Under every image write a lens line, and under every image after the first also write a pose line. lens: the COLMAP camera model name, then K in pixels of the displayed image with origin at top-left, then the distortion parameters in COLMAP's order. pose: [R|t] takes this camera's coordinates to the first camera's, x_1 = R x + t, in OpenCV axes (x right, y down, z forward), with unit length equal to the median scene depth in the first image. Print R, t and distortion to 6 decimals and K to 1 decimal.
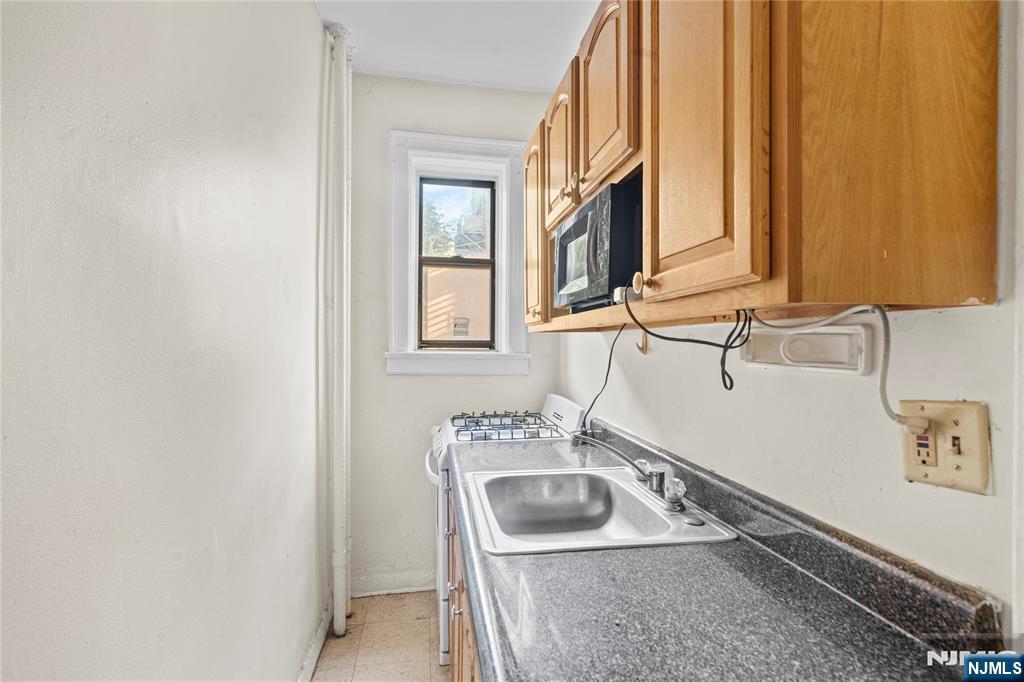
lens RADIAL K [[509.4, 0, 516.4], [0, 509.4, 341.3], [0, 0, 1]] dist [0.007632, -0.000348]
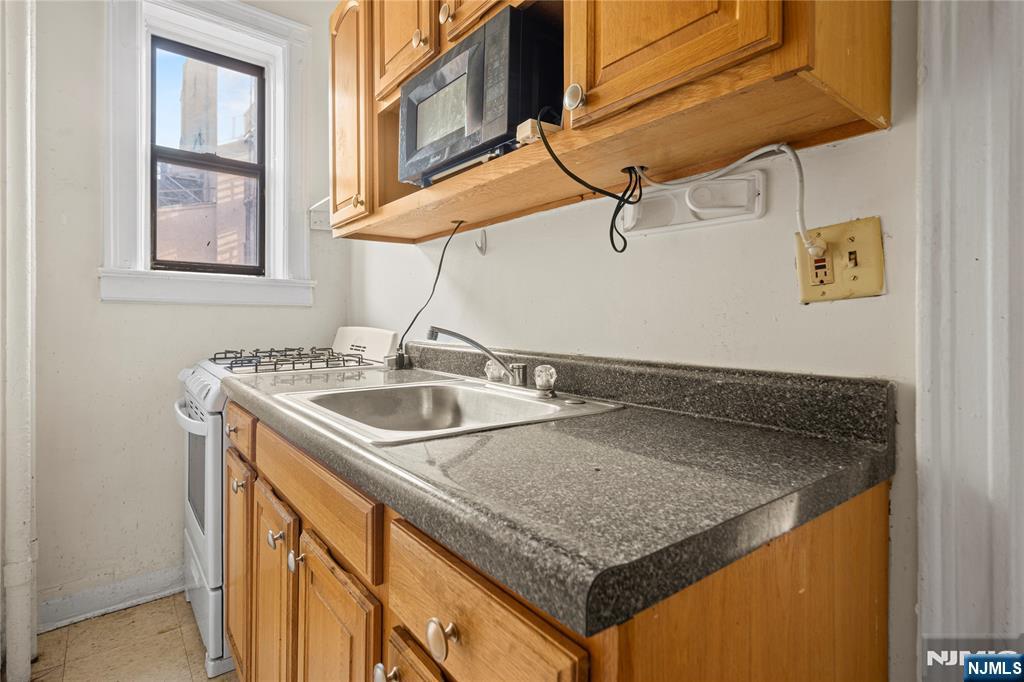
lens RADIAL K [[509.4, 0, 513.3], [0, 509.4, 323.0], [0, 0, 1]] dist [0.007632, -0.000348]
pose [[0.872975, -0.004575, 0.487743, -0.154714], [0.005448, 0.999985, -0.000371, 0.150507], [-0.487734, 0.002981, 0.872987, 0.167447]]
